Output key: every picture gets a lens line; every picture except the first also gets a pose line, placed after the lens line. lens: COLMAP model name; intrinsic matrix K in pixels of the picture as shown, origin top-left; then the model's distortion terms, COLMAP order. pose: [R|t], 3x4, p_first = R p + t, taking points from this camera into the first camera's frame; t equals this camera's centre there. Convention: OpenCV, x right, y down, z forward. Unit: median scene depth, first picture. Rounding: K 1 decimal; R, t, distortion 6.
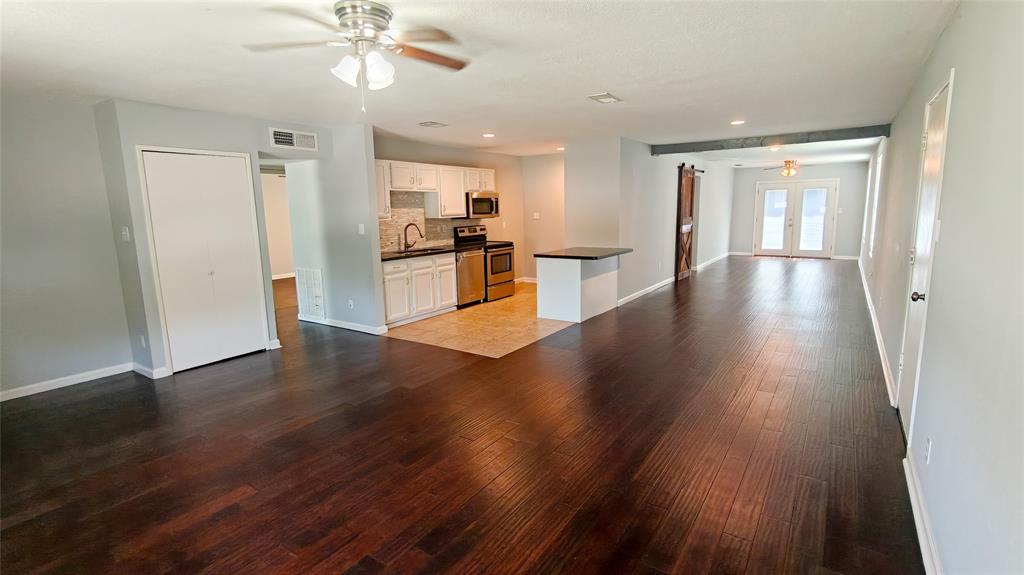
lens RADIAL K [[484.3, 0, 511.6], [0, 484.3, 287.1], [0, 0, 1]] dist [0.005154, -0.000131]
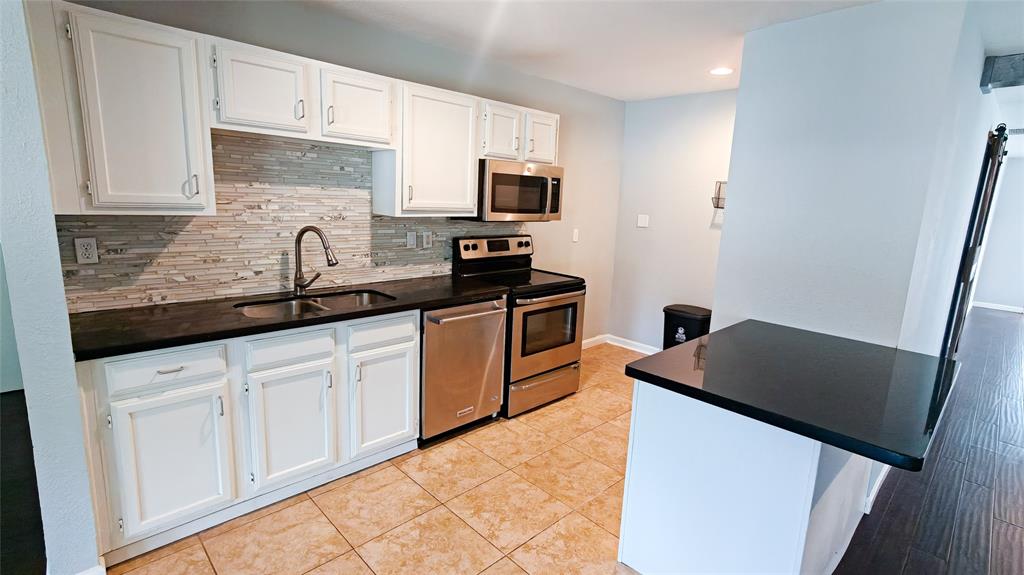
lens RADIAL K [[484.3, 0, 512.2], [0, 484.3, 287.6], [0, 0, 1]] dist [0.005154, -0.000131]
pose [[0.976750, 0.102218, -0.188441, 0.023866], [-0.098003, 0.994685, 0.031574, -0.099271], [0.190667, -0.012373, 0.981577, 0.584689]]
